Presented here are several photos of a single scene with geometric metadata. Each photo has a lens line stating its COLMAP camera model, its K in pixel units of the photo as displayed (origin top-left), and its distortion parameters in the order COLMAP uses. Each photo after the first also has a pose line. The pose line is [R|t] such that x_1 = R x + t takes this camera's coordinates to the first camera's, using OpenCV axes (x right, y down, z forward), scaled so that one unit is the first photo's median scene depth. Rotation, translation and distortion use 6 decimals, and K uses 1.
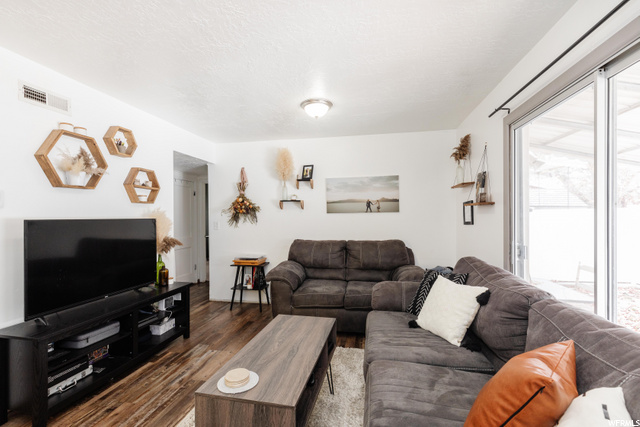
lens RADIAL K [[300.4, 0, 316.7], [0, 300.4, 216.3], [0, 0, 1]] dist [0.003928, -0.000071]
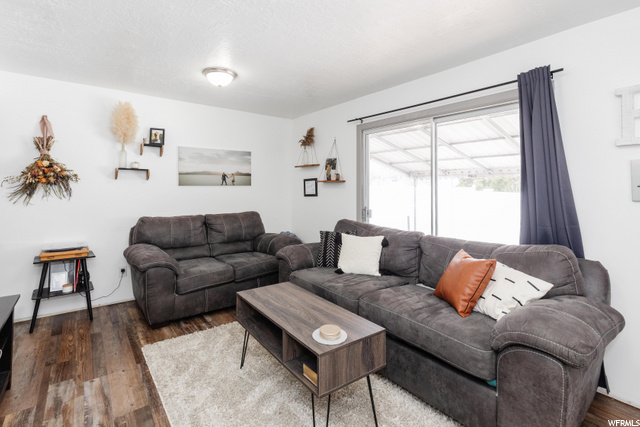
lens RADIAL K [[309.3, 0, 320.3], [0, 309.3, 176.2], [0, 0, 1]] dist [0.002227, -0.000408]
pose [[0.651167, 0.040305, 0.757863, -0.405683], [-0.009302, 0.998938, -0.045133, 0.000189], [-0.758877, 0.022340, 0.650851, 0.085681]]
